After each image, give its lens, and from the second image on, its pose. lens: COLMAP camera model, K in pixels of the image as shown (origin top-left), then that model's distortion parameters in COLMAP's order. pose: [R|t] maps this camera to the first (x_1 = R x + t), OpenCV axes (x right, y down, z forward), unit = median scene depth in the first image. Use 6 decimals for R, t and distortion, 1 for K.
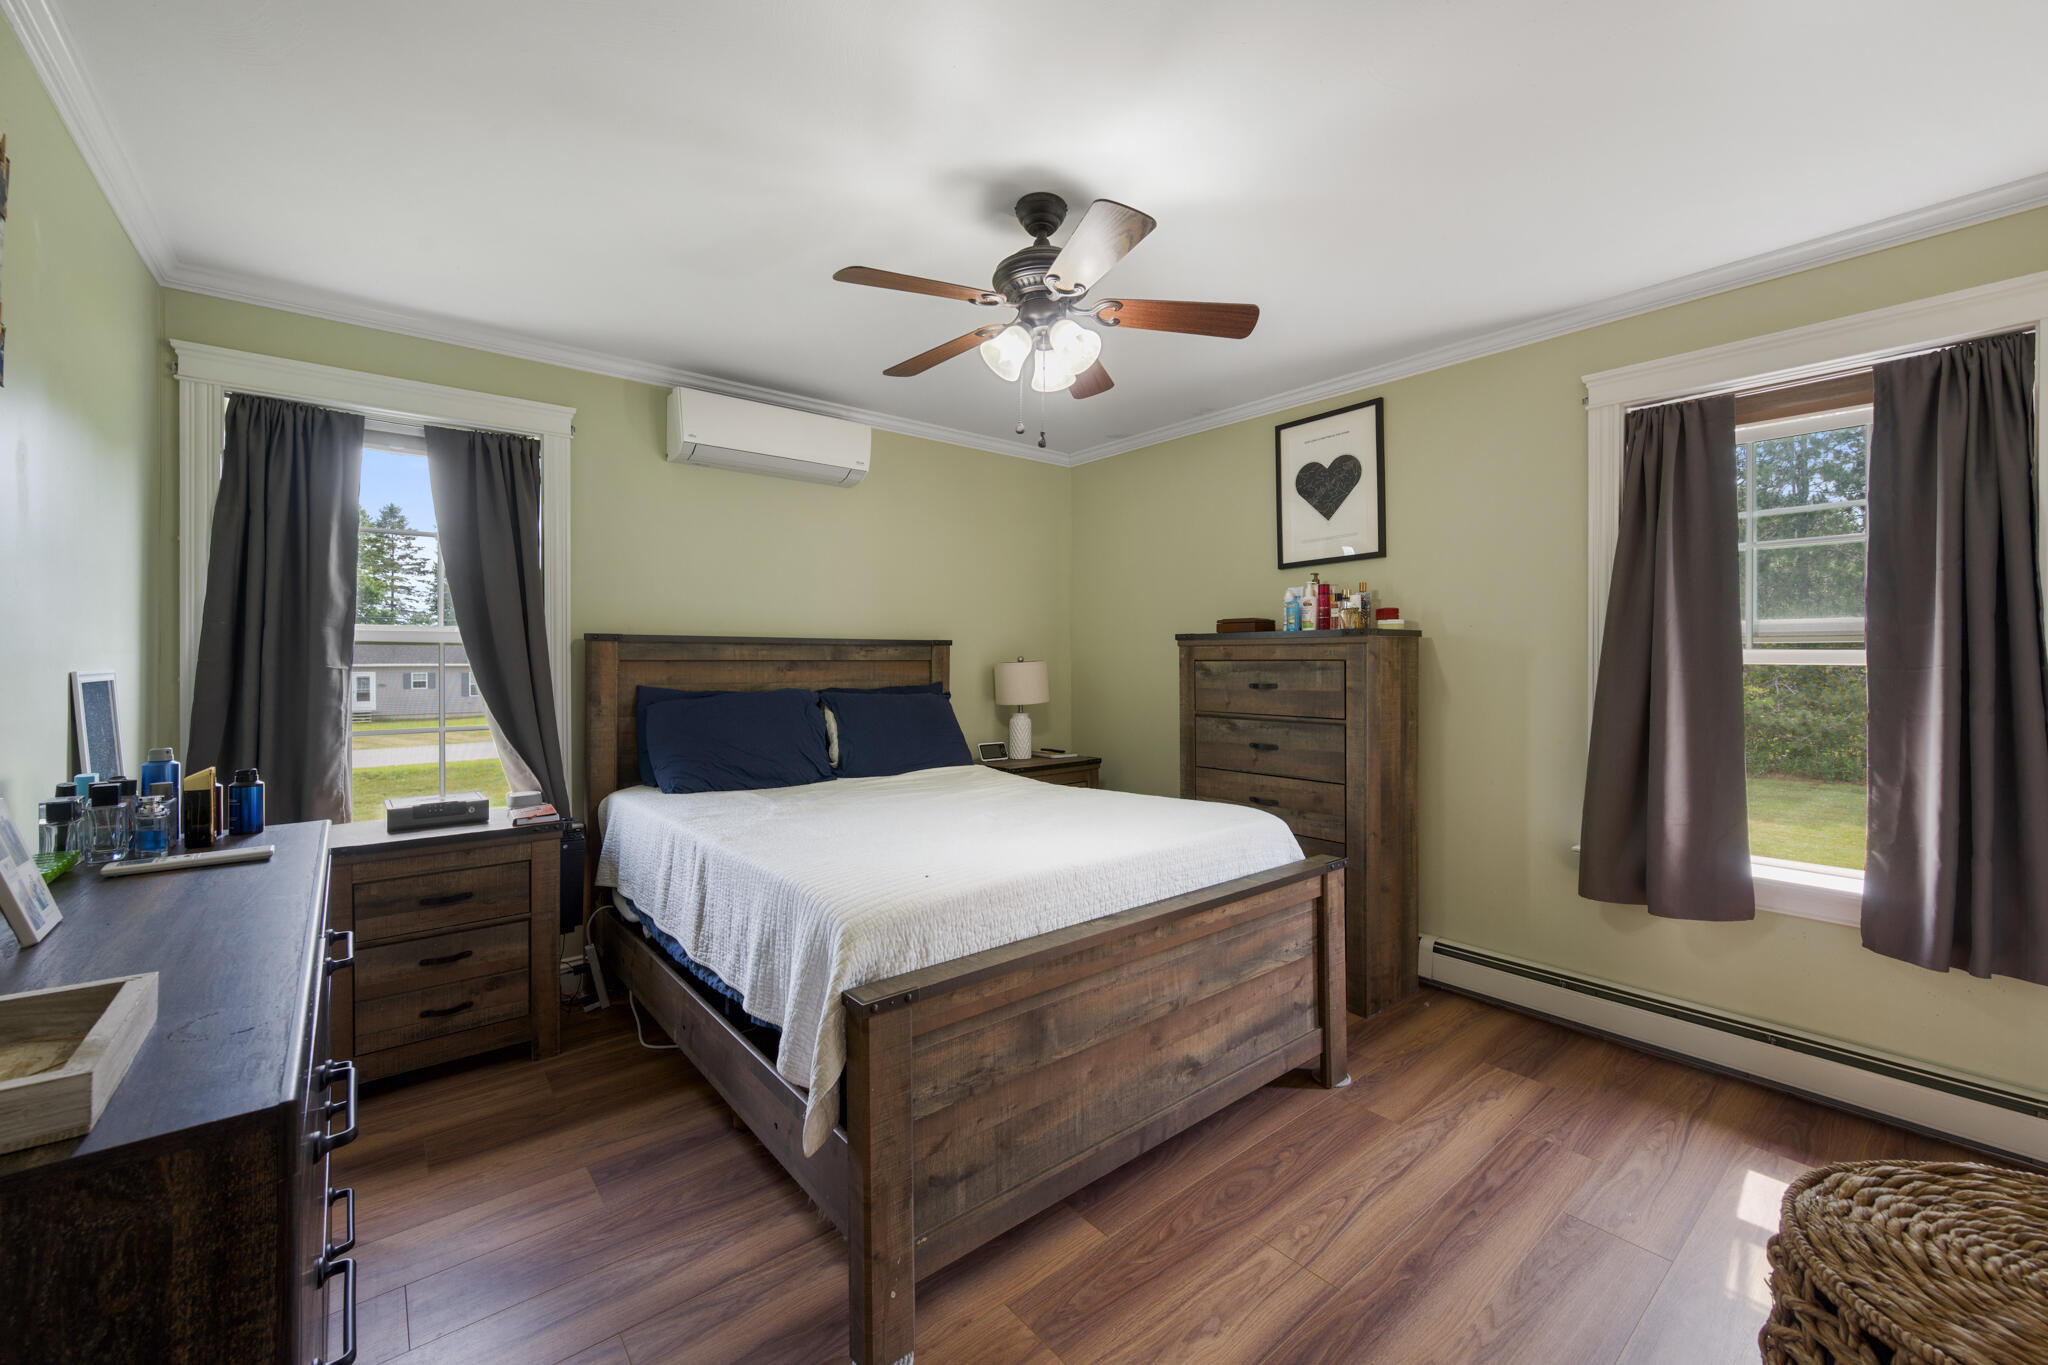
lens RADIAL K [[818.6, 0, 1023.4], [0, 818.6, 666.1], [0, 0, 1]] dist [-0.000066, -0.000010]
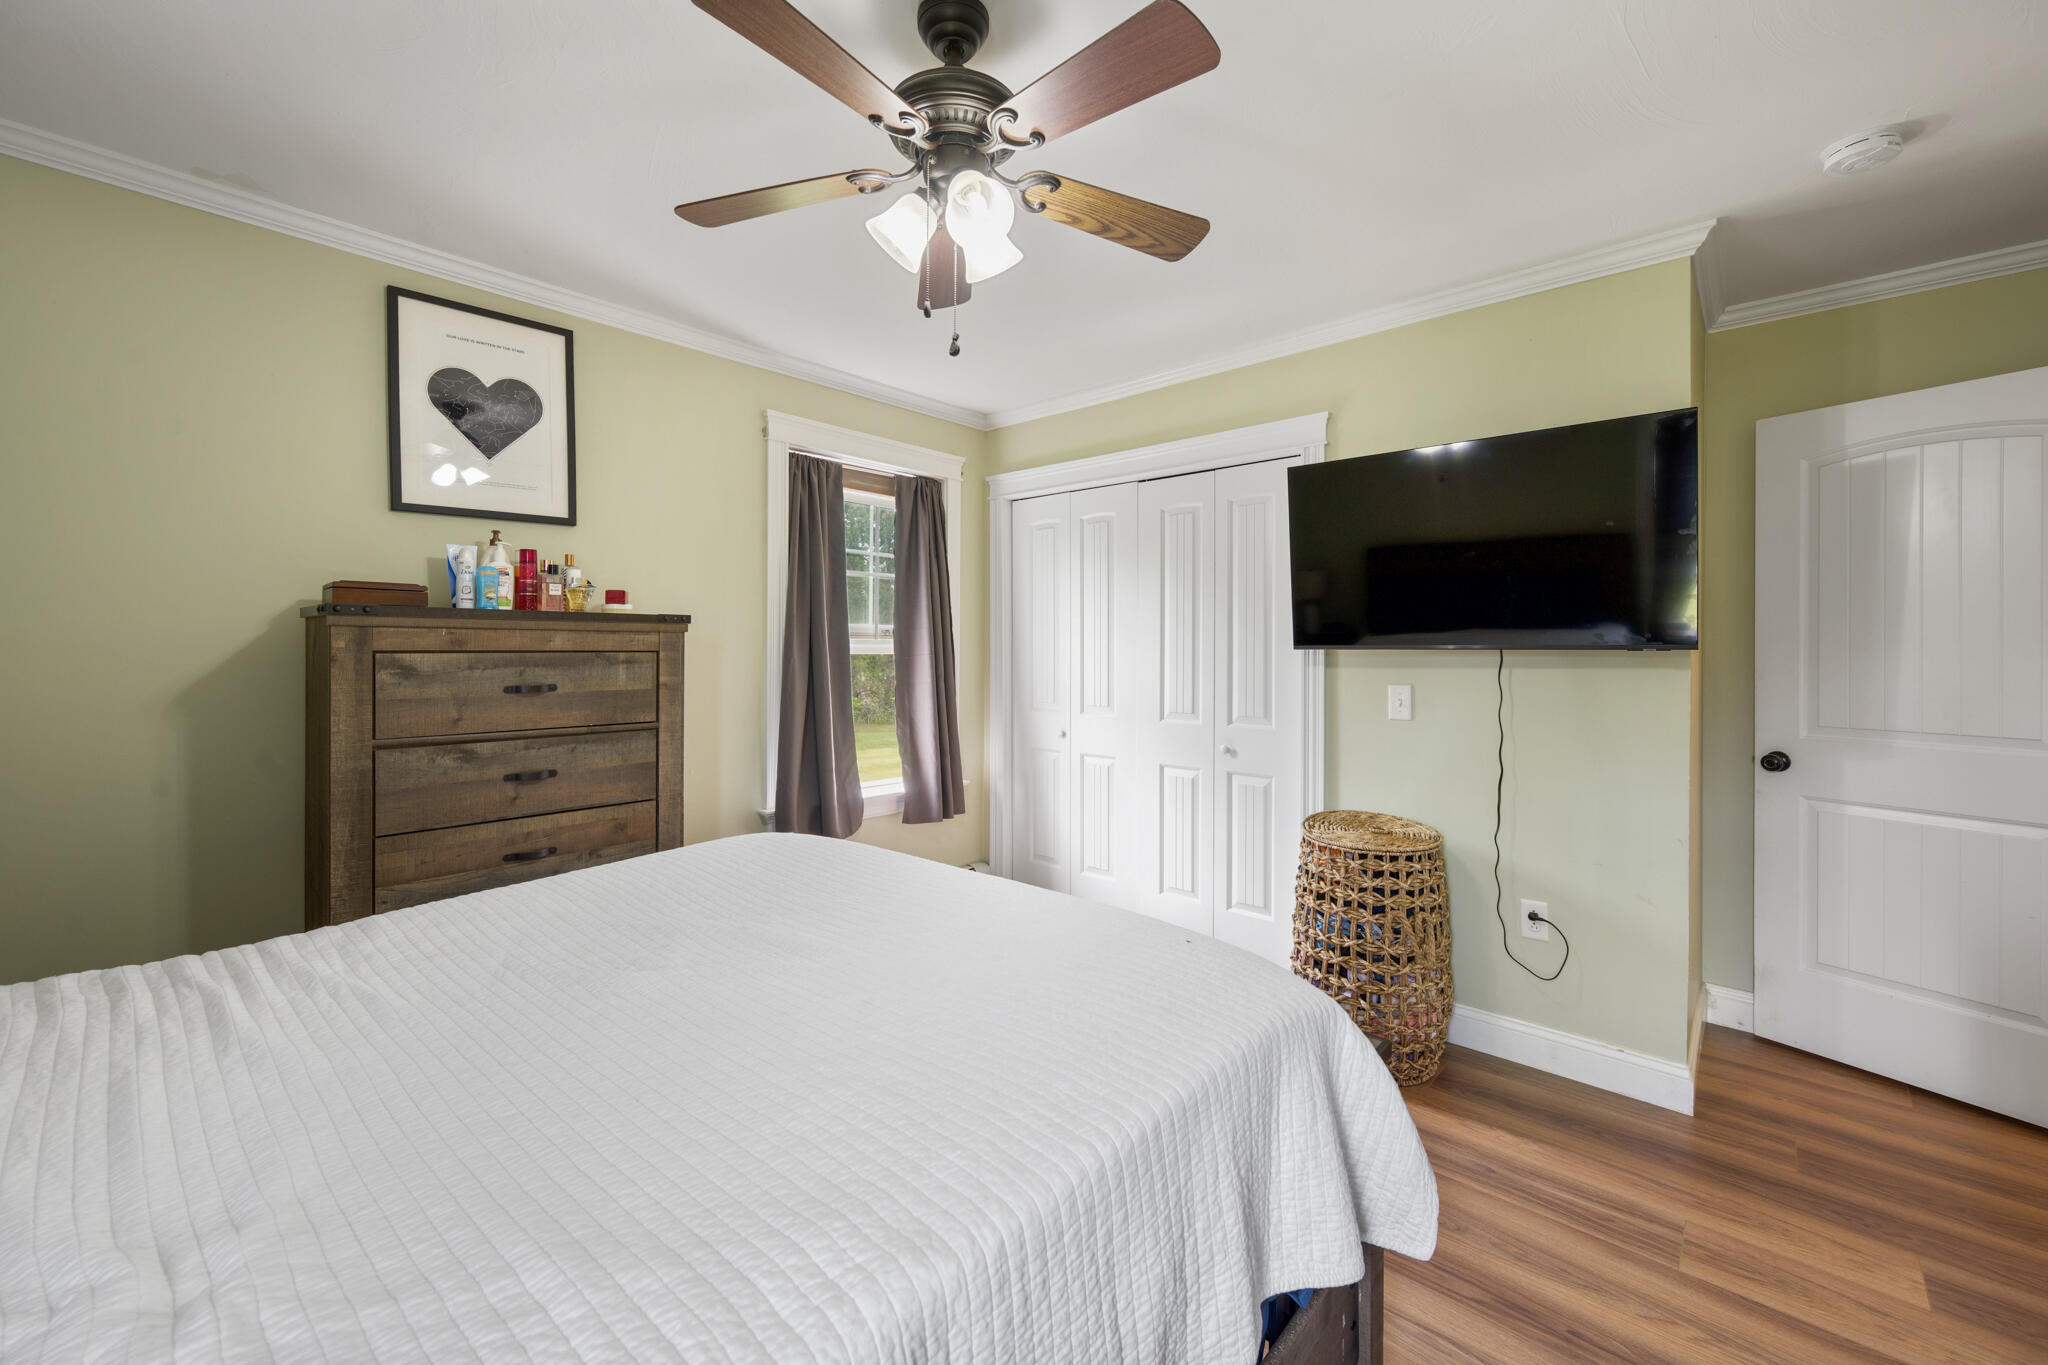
lens RADIAL K [[814.1, 0, 1023.7], [0, 814.1, 648.9], [0, 0, 1]] dist [-0.000227, 0.000008]
pose [[-0.146405, -0.002146, 0.989222, -0.459966], [0.002557, 0.999993, 0.002548, -0.010392], [-0.989221, 0.002903, -0.146399, 0.702013]]
